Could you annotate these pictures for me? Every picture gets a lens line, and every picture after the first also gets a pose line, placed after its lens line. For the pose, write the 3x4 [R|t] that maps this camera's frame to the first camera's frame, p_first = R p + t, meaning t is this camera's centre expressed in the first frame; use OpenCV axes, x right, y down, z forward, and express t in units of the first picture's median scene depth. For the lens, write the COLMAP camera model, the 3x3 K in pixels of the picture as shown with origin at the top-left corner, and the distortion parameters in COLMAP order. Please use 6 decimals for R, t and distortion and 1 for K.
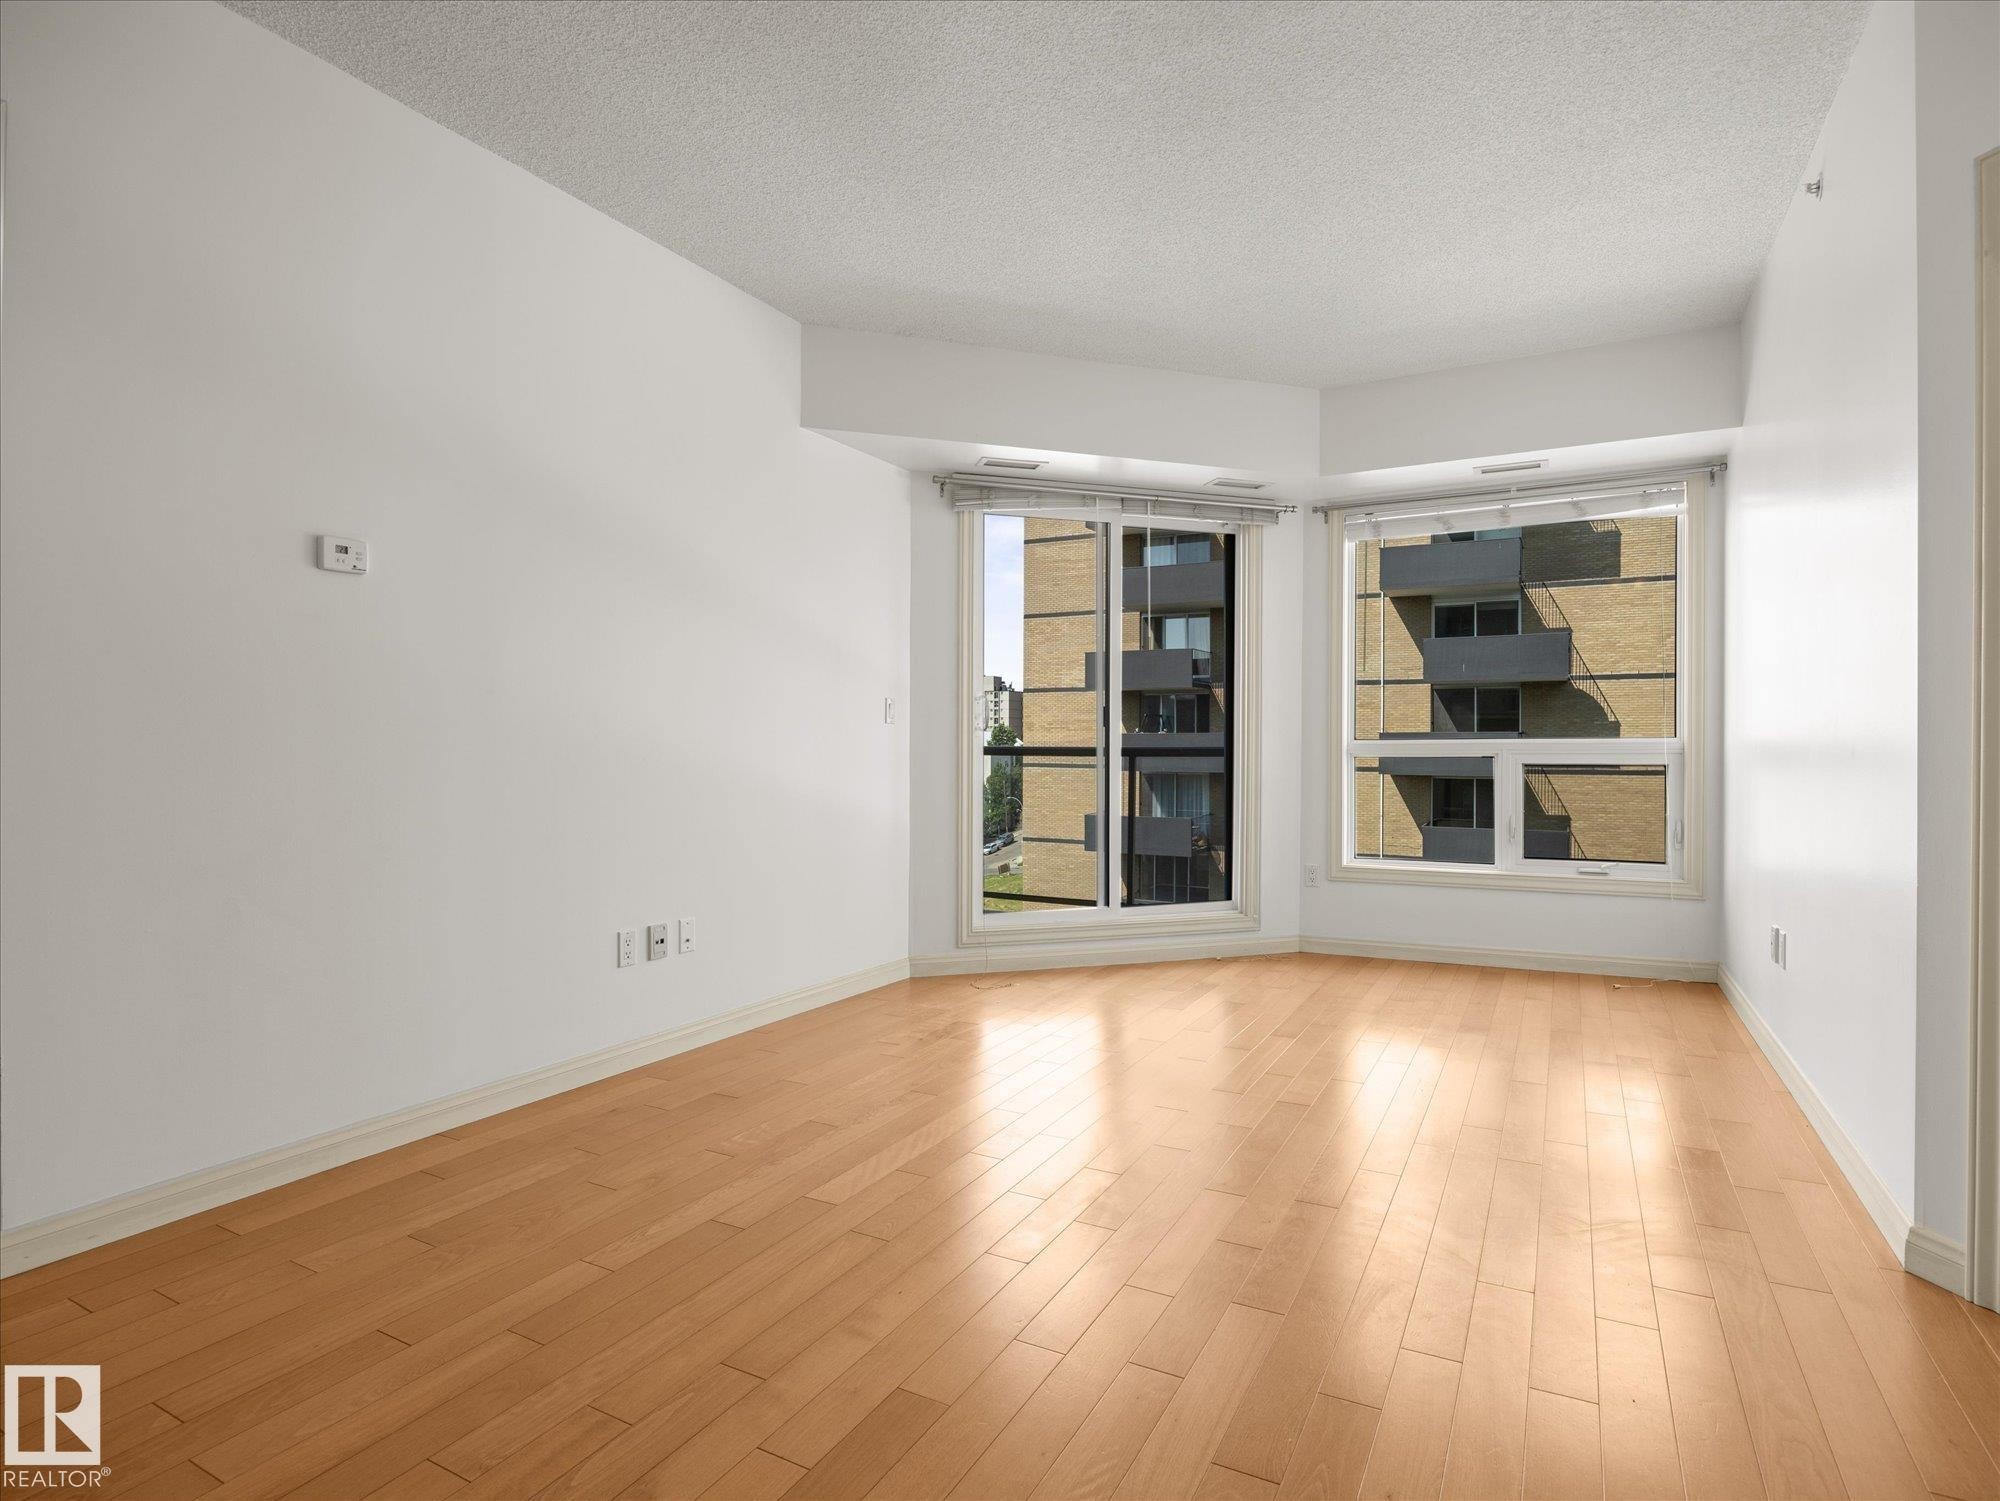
lens RADIAL K [[1127.6, 0, 990.5], [0, 1127.6, 758.0], [0, 0, 1]] dist [-0.009575, -0.000033]
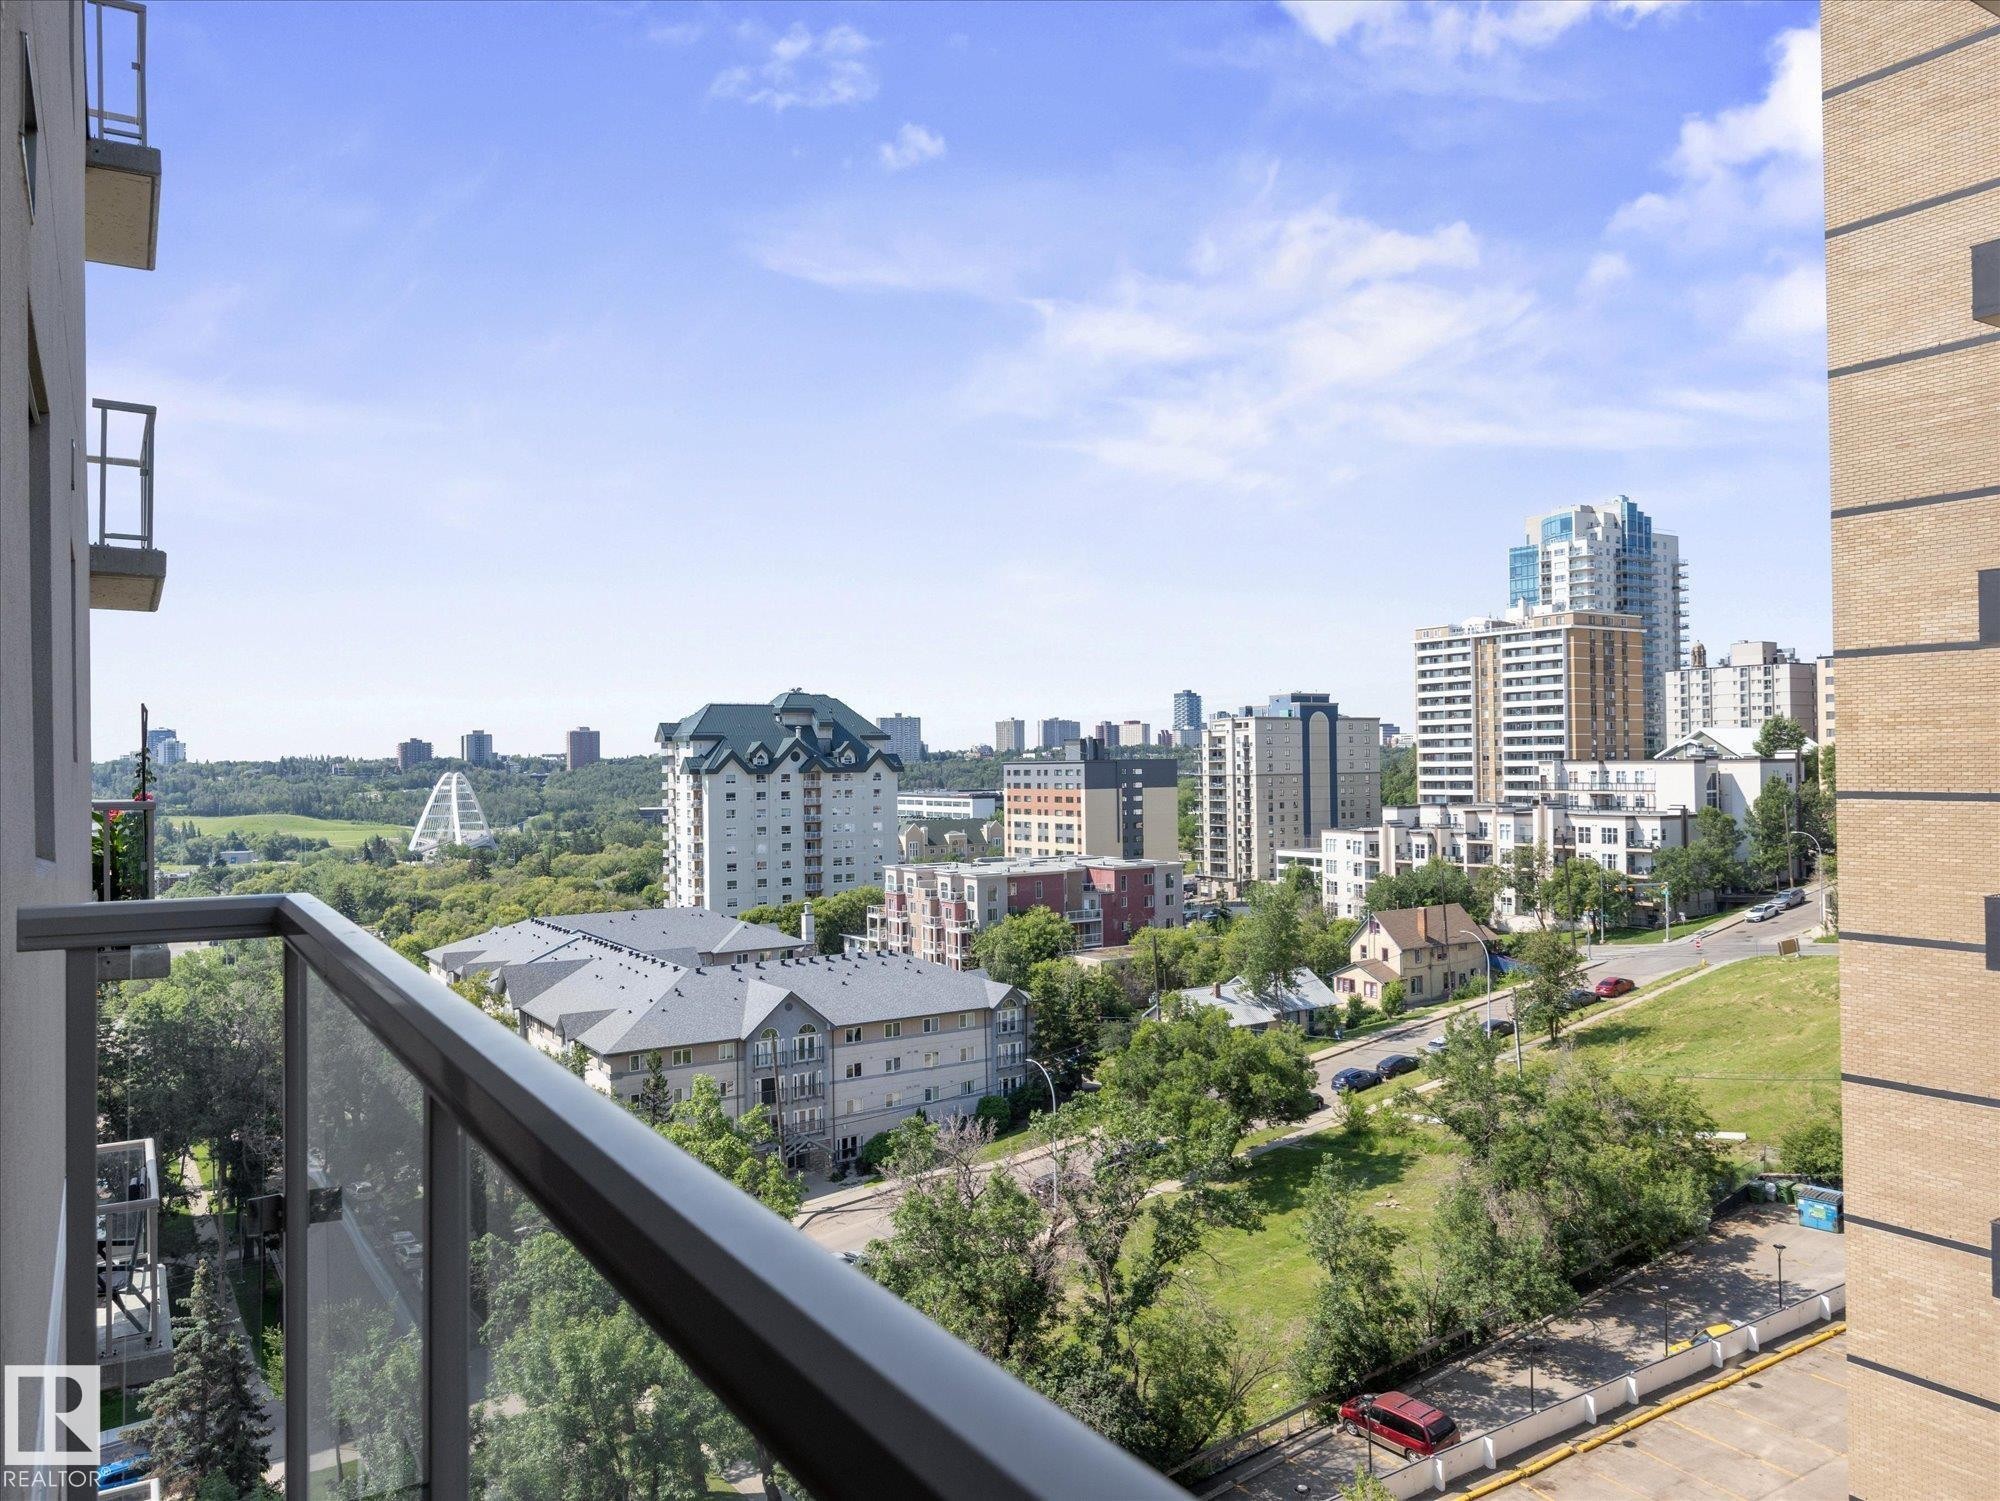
lens RADIAL K [[1427.1, 0, 1000.0], [0, 1427.1, 750.5], [0, 0, 1]] dist [0.003049, -0.004169]
pose [[0.883441, -0.019575, -0.468134, -0.003805], [0.013507, 0.999776, -0.016314, -0.008847], [0.468348, 0.008090, 0.883507, 0.225780]]
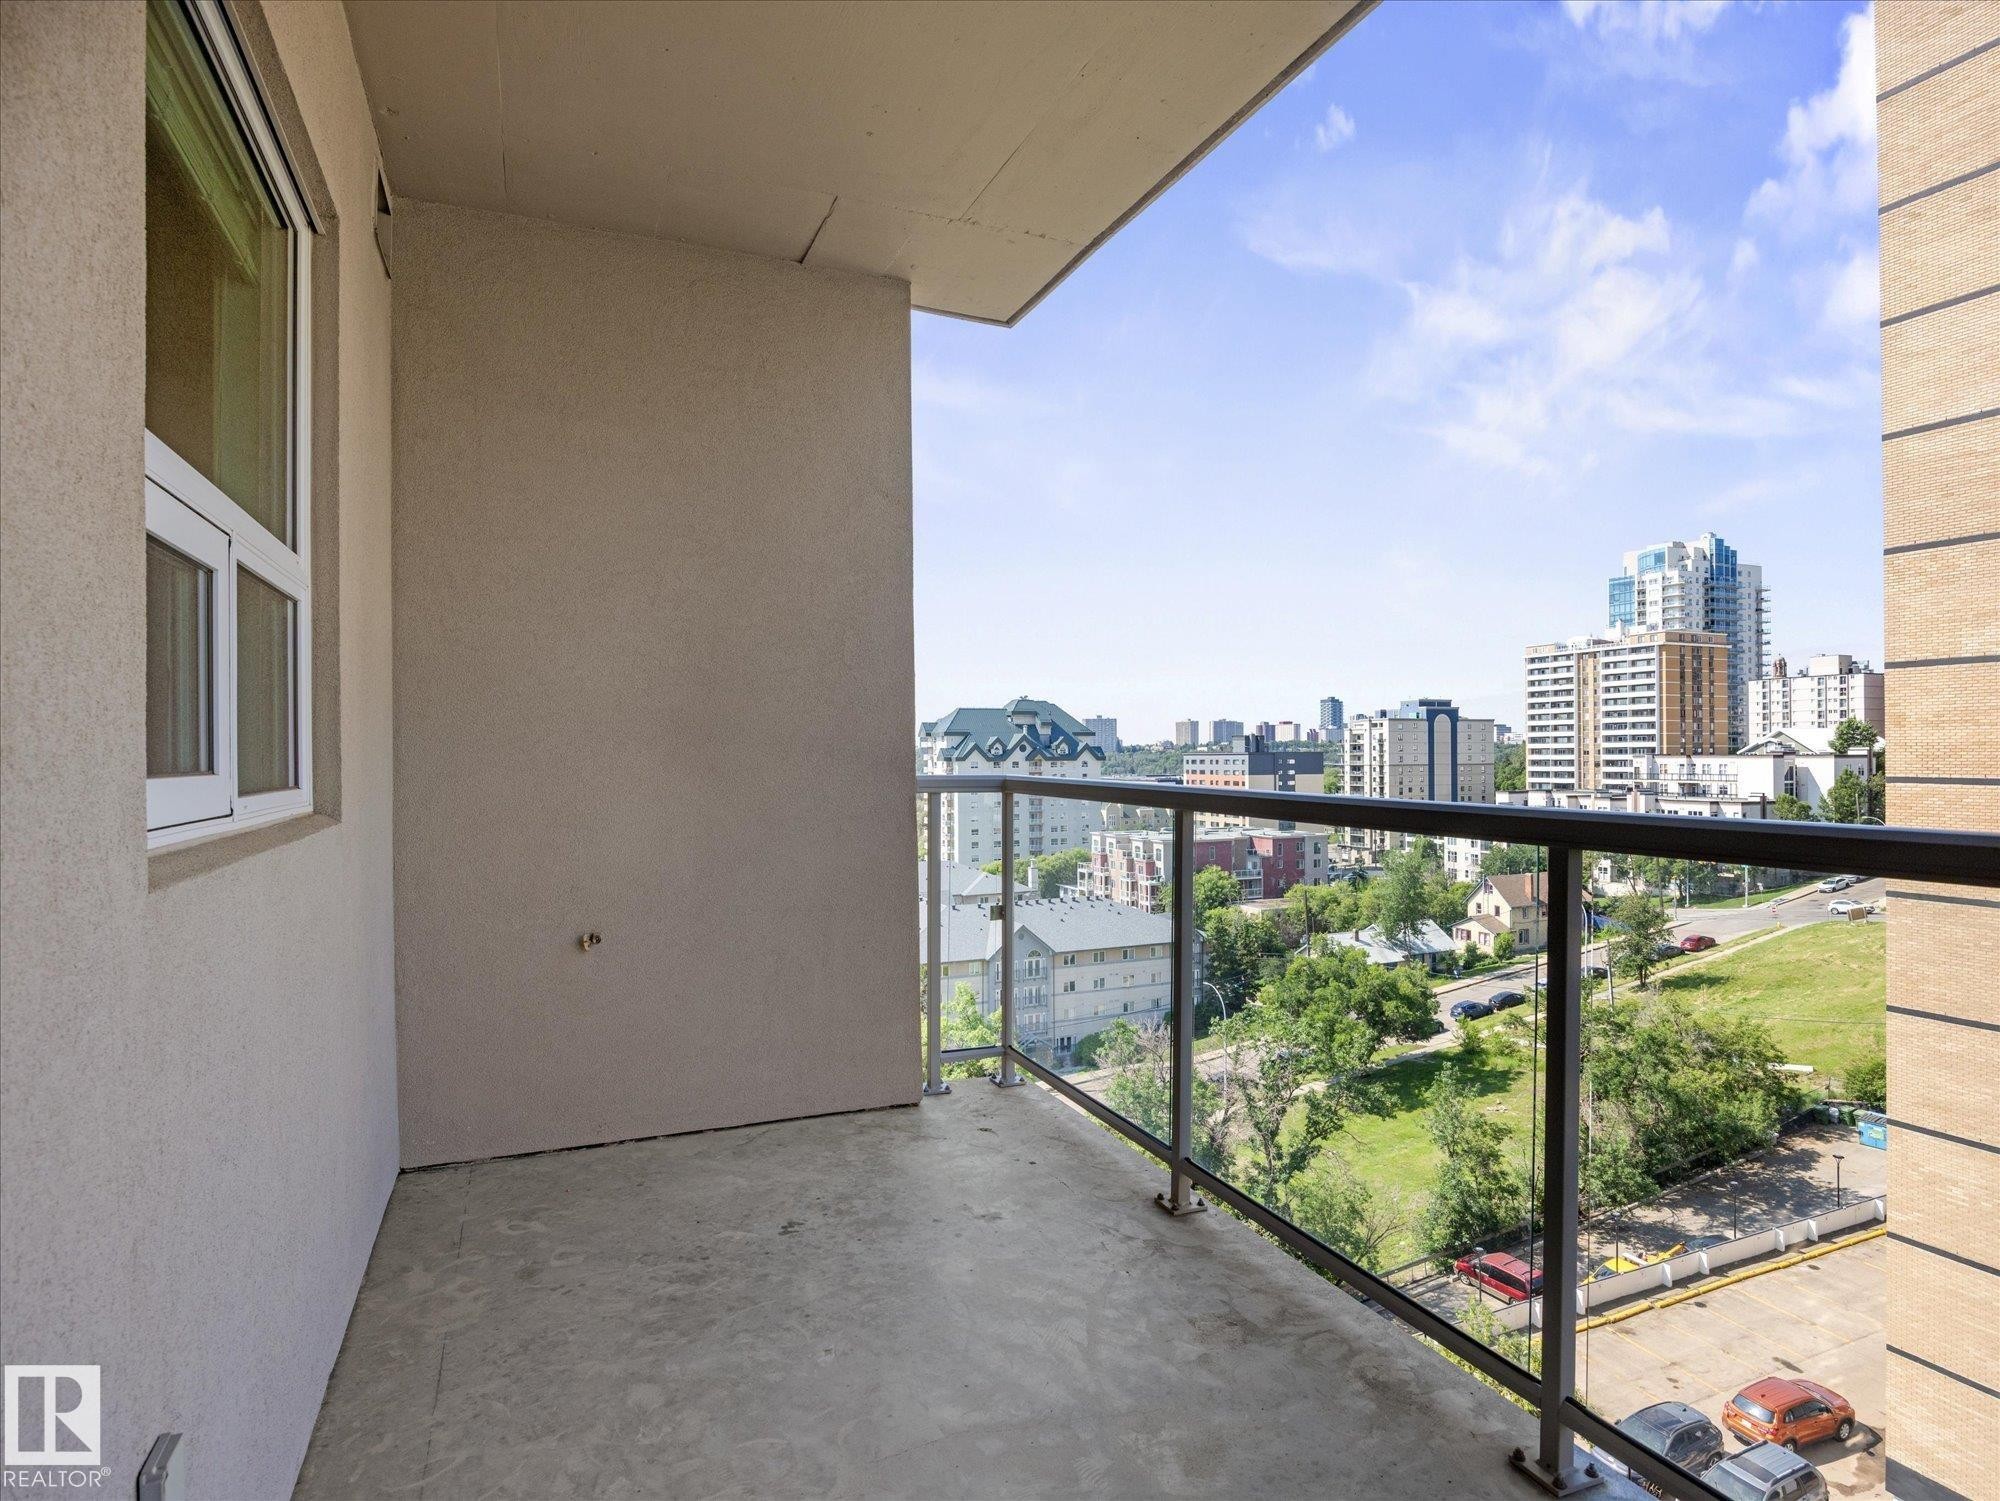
lens RADIAL K [[1127.6, 0, 990.5], [0, 1127.6, 758.0], [0, 0, 1]] dist [-0.009575, -0.000033]
pose [[0.797525, -0.008881, -0.603221, 0.007164], [0.005942, 0.999959, -0.006865, -0.004962], [0.603257, 0.001891, 0.797545, 0.173332]]
